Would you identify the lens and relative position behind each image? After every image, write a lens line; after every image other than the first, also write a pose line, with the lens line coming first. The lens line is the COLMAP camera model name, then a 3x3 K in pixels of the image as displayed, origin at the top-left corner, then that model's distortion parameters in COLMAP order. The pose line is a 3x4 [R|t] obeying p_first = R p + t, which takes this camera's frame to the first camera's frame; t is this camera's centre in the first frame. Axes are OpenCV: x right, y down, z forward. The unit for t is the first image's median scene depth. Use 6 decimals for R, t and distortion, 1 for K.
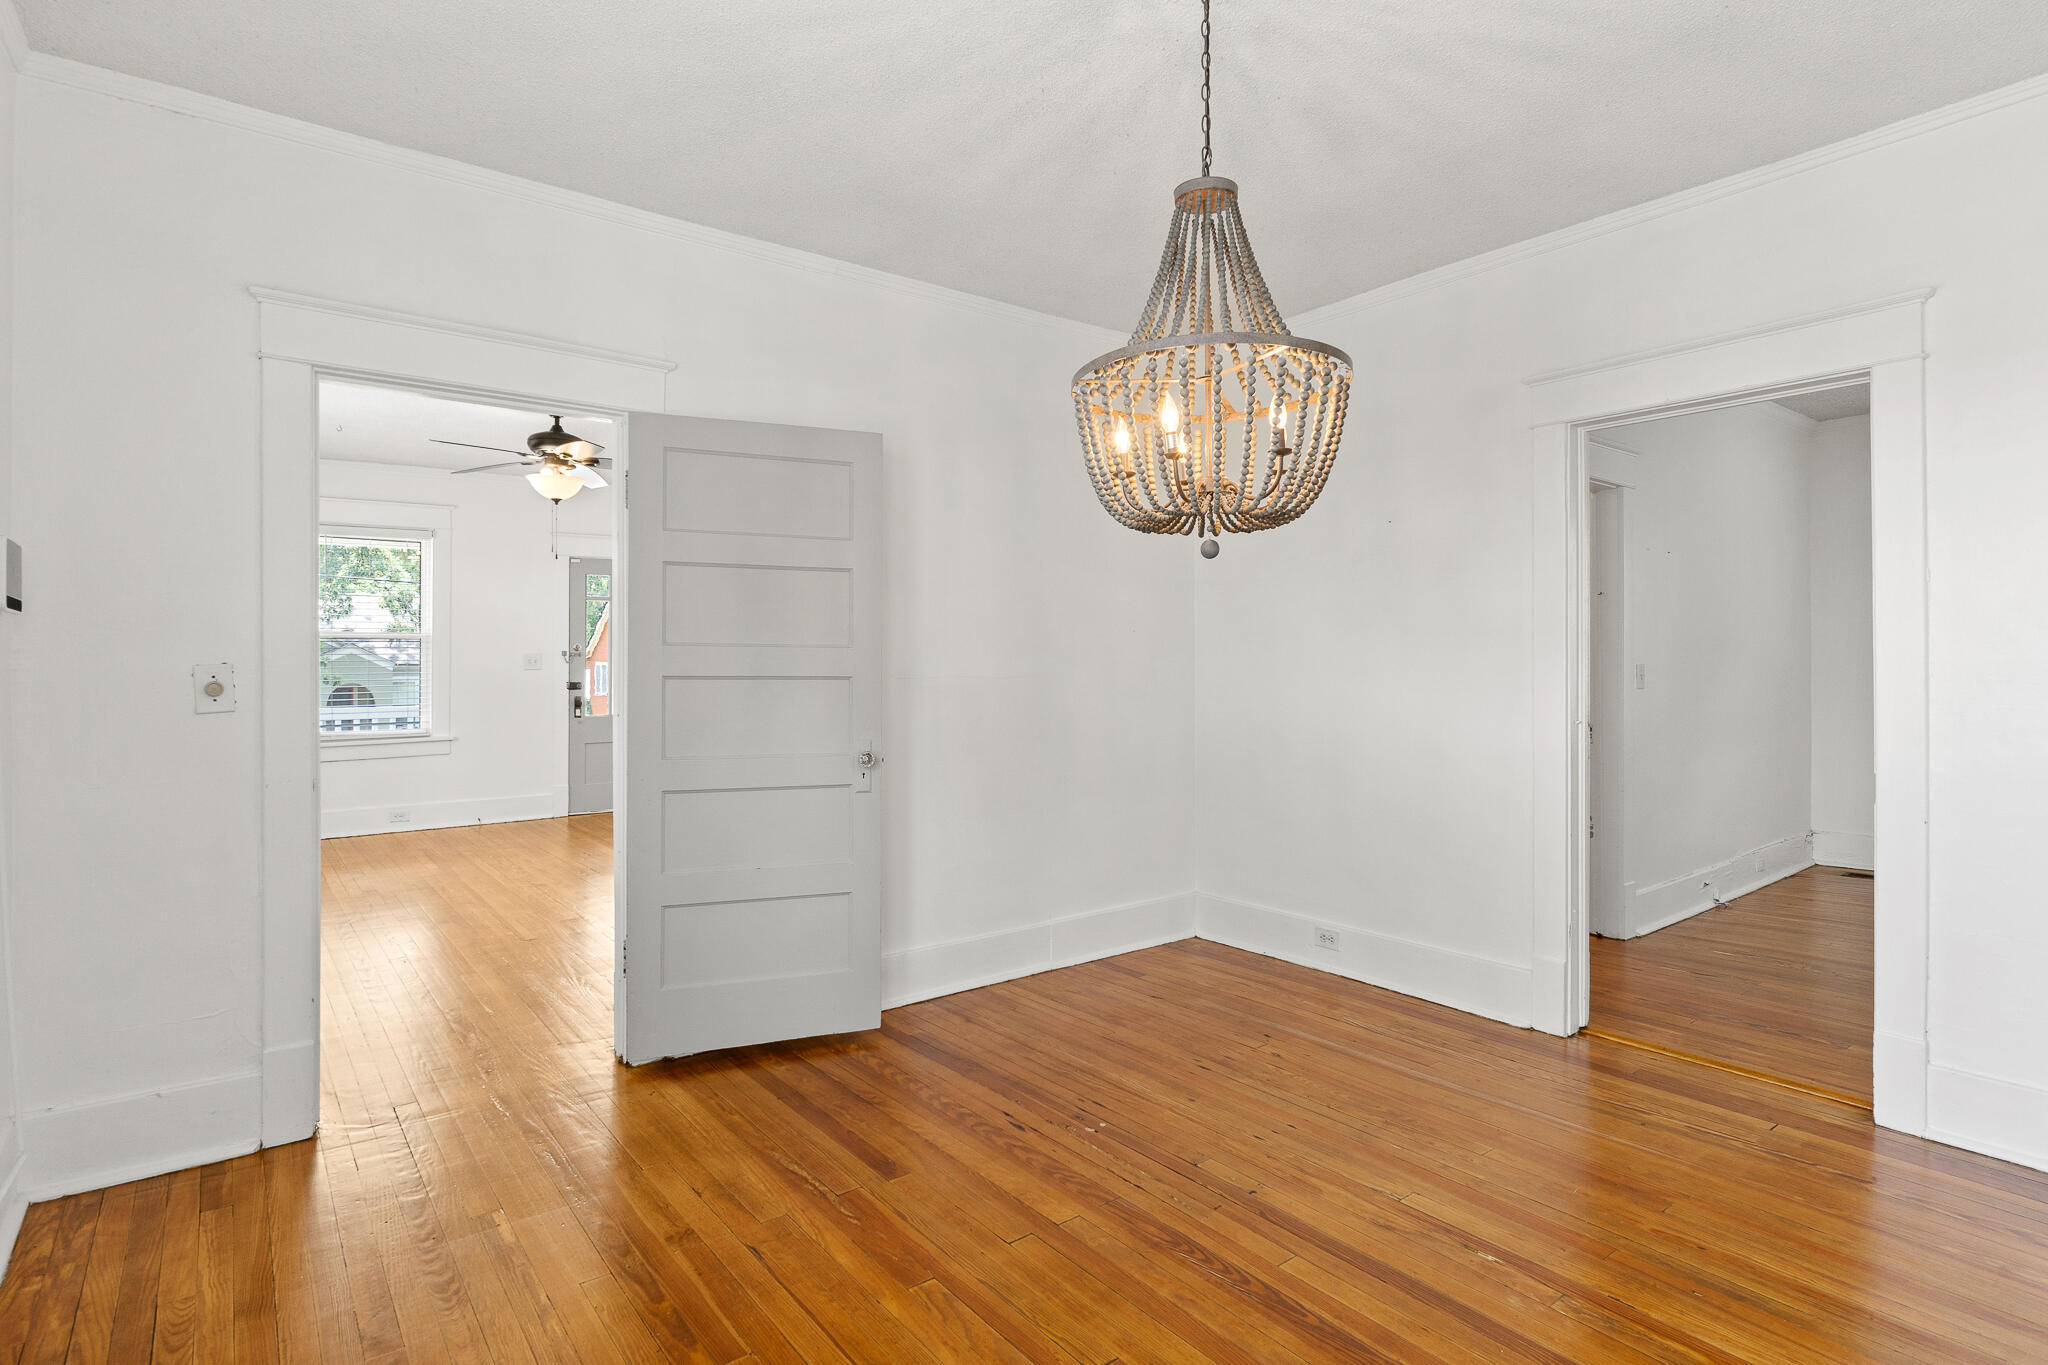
lens RADIAL K [[1044.0, 0, 1021.4], [0, 1044.0, 671.1], [0, 0, 1]] dist [0.003796, 0.000395]
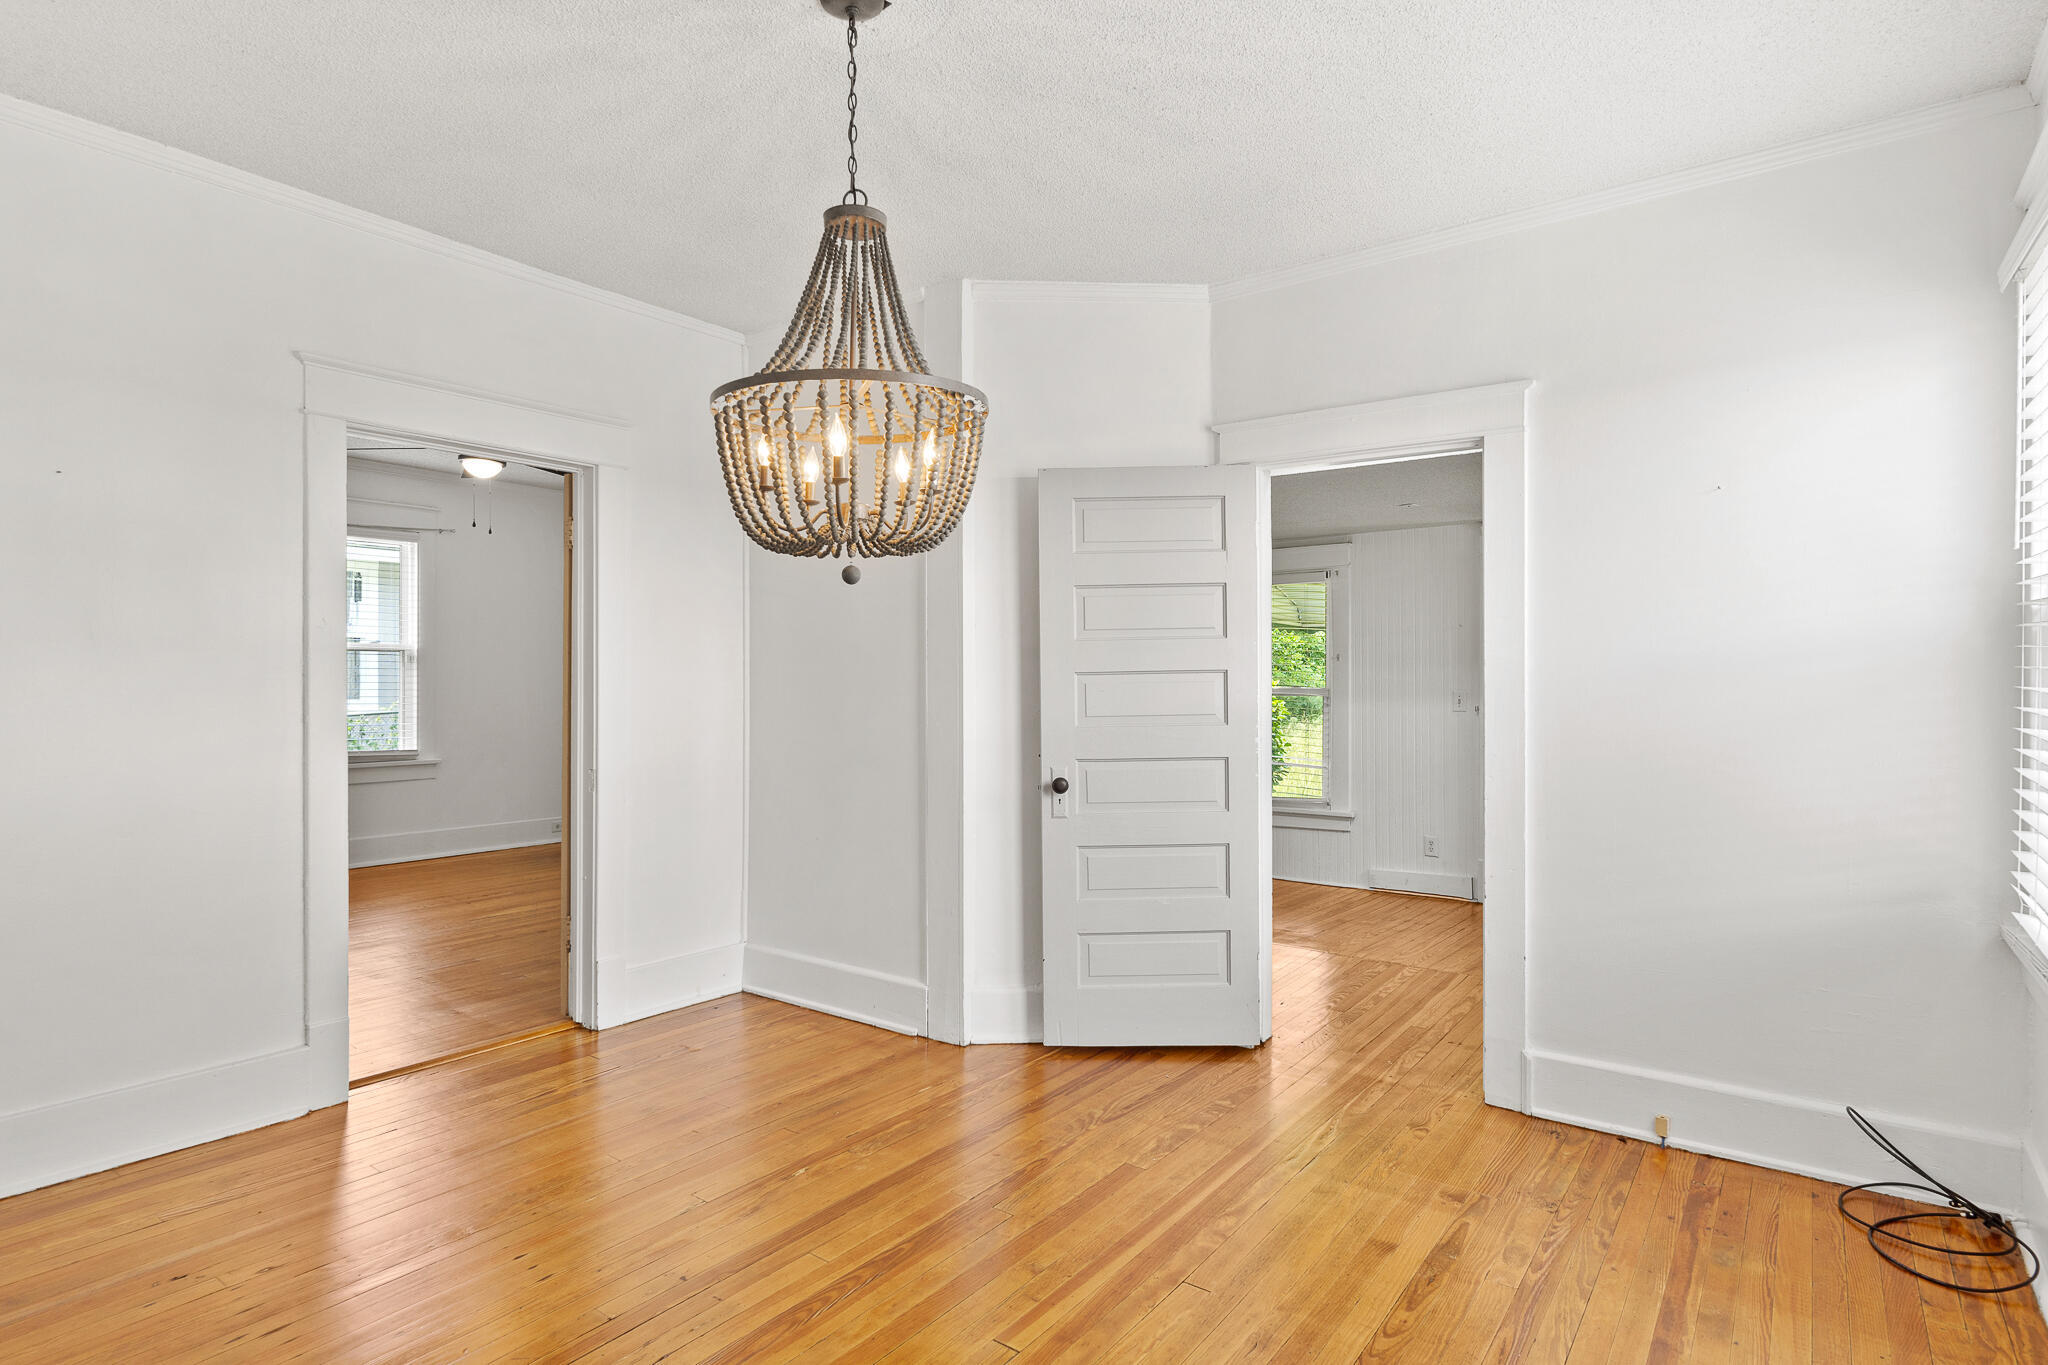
lens RADIAL K [[1044.0, 0, 1023.6], [0, 1044.0, 688.3], [0, 0, 1]] dist [0.003796, 0.000395]
pose [[-0.259402, -0.001547, 0.965768, -0.767760], [0.004372, 0.999987, 0.002776, -0.011546], [-0.965760, 0.004942, -0.259392, 1.005872]]
